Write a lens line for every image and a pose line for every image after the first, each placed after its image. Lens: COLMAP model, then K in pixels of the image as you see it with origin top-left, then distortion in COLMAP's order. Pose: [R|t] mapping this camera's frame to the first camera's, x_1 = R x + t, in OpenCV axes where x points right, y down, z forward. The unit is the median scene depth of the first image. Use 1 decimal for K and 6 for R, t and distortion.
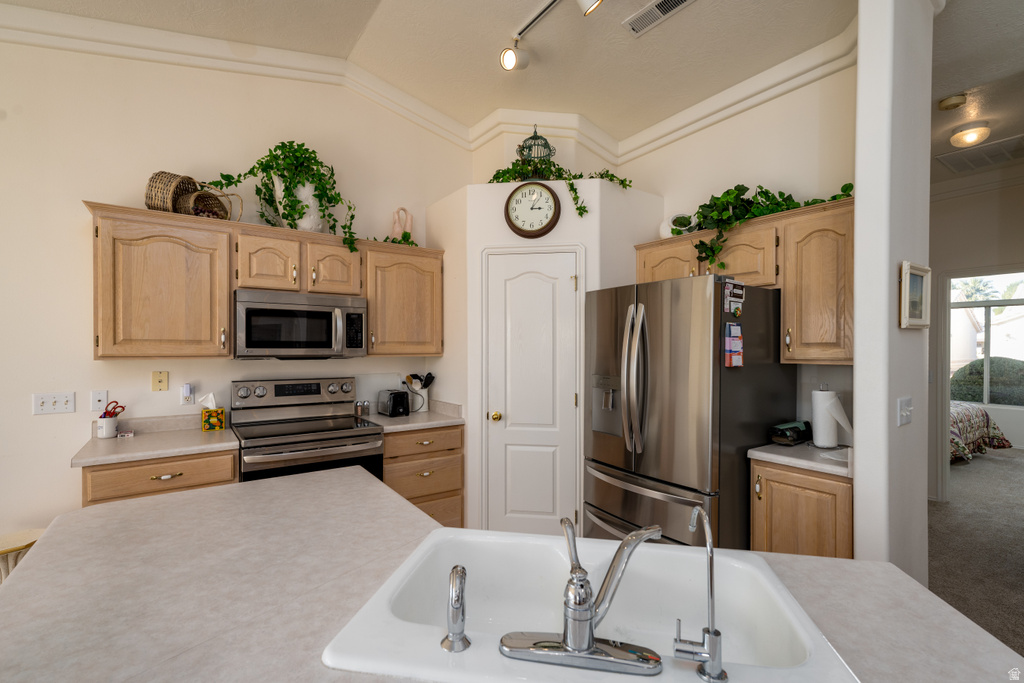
lens RADIAL K [[443.5, 0, 492.6], [0, 443.5, 353.8], [0, 0, 1]] dist [0.020597, 0.001231]
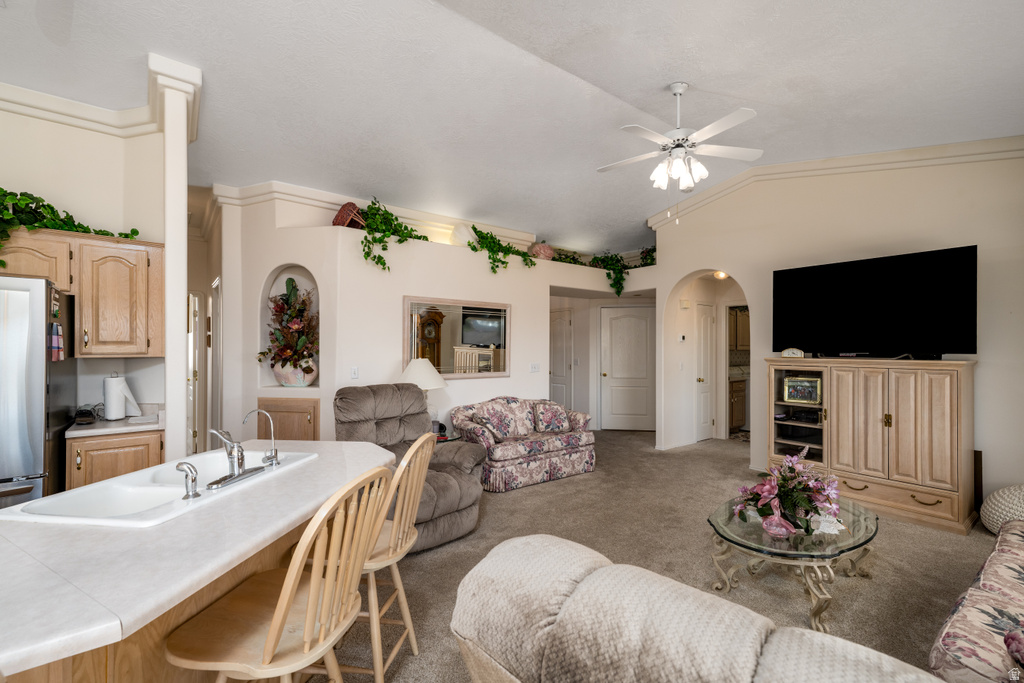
lens RADIAL K [[443.5, 0, 514.9], [0, 443.5, 346.2], [0, 0, 1]] dist [0.020597, 0.001231]
pose [[-0.066616, 0.000636, 0.997779, -0.549511], [0.012295, 0.999924, 0.000184, 0.003717], [-0.997703, 0.012280, -0.066619, -0.079518]]
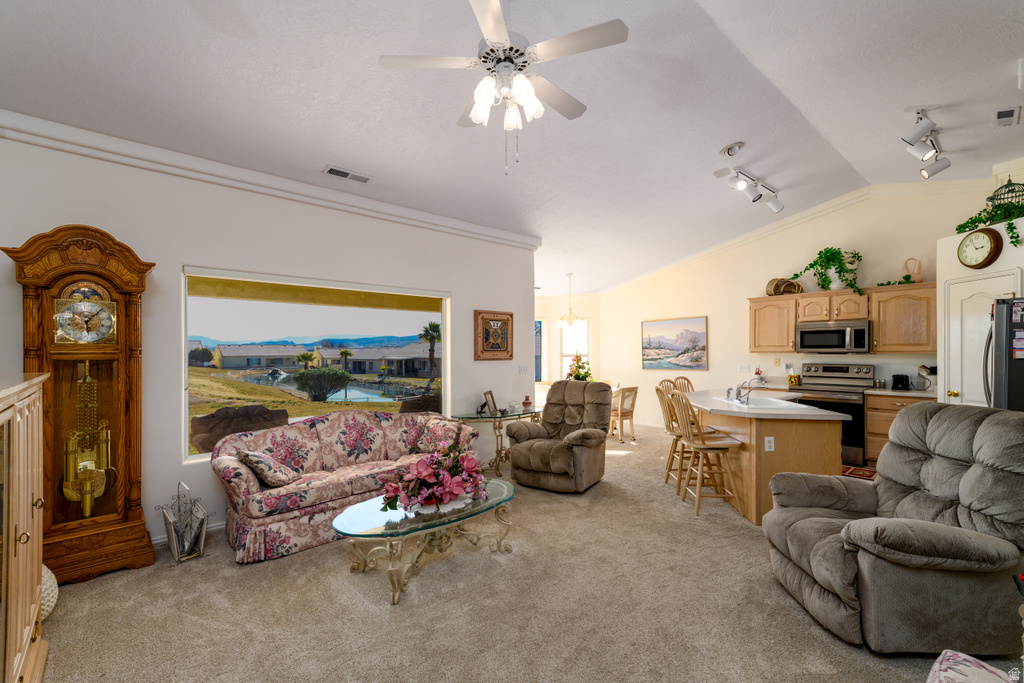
lens RADIAL K [[443.5, 0, 514.6], [0, 443.5, 351.2], [0, 0, 1]] dist [0.020597, 0.001231]
pose [[0.123434, -0.000173, -0.992353, 1.473799], [-0.006219, 0.999980, -0.000947, 0.011464], [0.992333, 0.006289, 0.123430, -0.702105]]
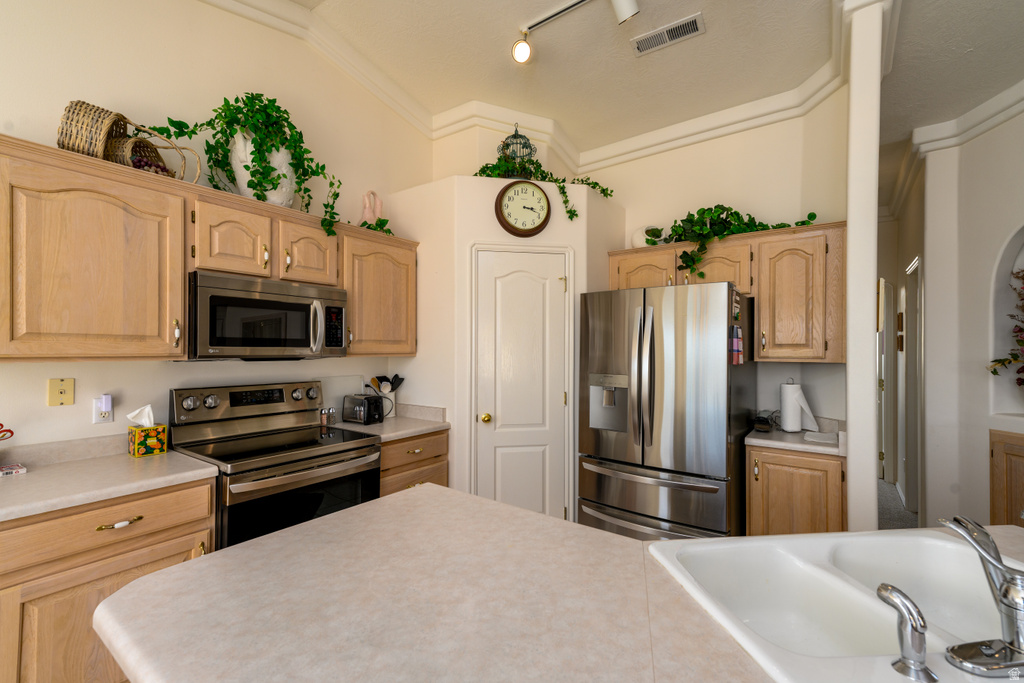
lens RADIAL K [[443.5, 0, 496.9], [0, 443.5, 348.7], [0, 0, 1]] dist [0.020597, 0.001231]
pose [[0.948975, 0.002951, 0.315337, -0.306415], [0.001259, 0.999913, -0.013148, 0.002230], [-0.315348, 0.012875, 0.948889, 0.093095]]
